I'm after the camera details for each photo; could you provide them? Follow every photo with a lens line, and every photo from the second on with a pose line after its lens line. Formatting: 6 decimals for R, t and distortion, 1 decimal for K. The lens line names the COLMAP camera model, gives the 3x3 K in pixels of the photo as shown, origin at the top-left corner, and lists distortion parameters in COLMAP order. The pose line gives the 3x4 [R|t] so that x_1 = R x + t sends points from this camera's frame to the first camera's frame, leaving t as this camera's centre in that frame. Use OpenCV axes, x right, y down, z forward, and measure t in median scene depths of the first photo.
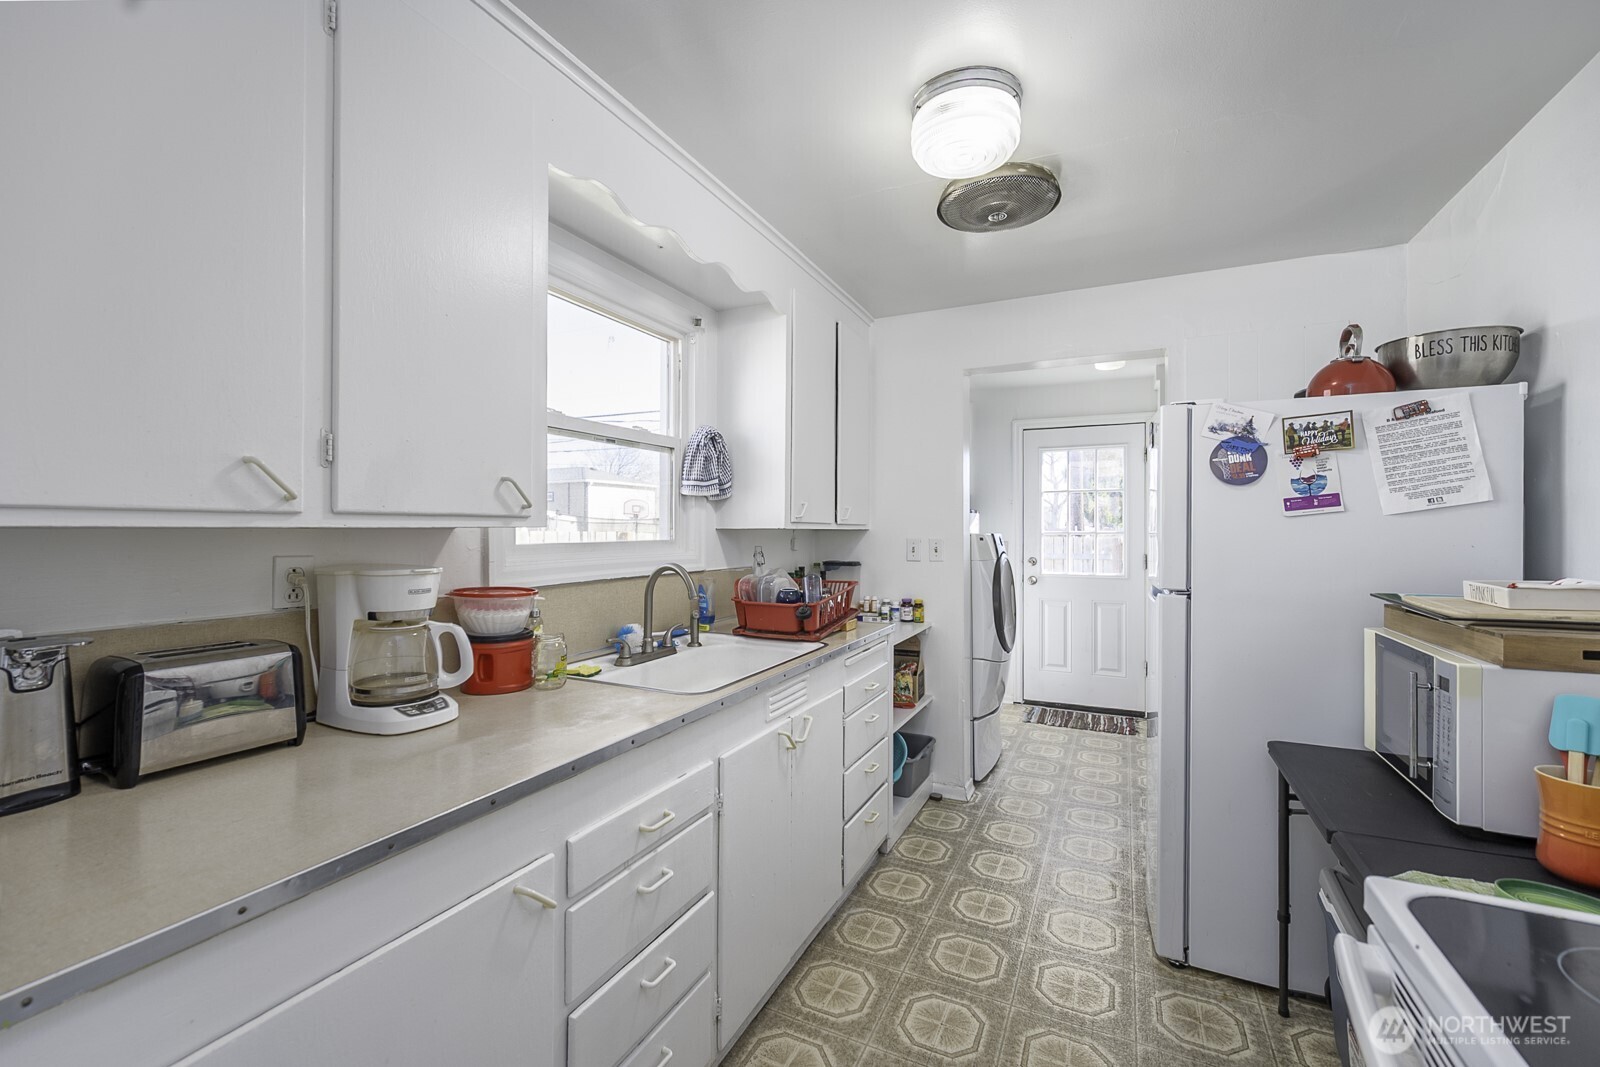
lens RADIAL K [[666.2, 0, 789.9], [0, 666.2, 528.5], [0, 0, 1]] dist [-0.000516, -0.000680]
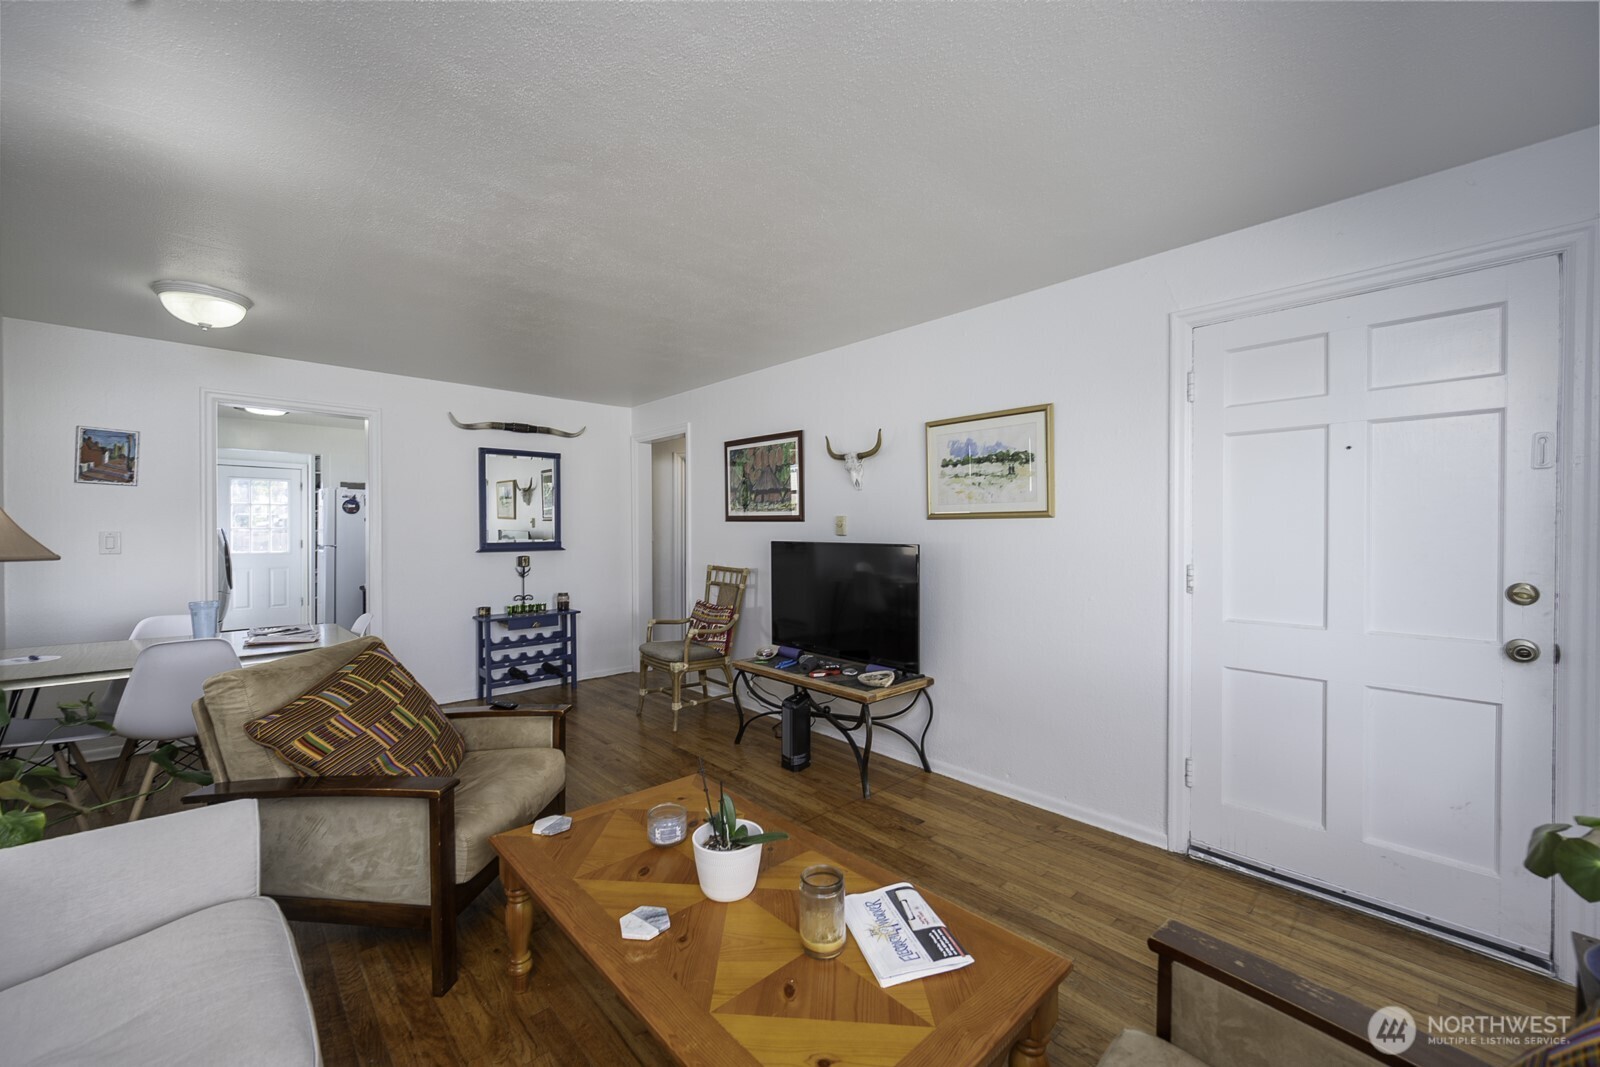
lens RADIAL K [[636.8, 0, 802.2], [0, 636.8, 530.5], [0, 0, 1]] dist [-0.003465, 0.000018]
pose [[0.364255, -0.008600, 0.931260, -1.429569], [-0.000772, 0.999954, 0.009536, -0.013937], [-0.931299, -0.004192, 0.364232, -2.201712]]
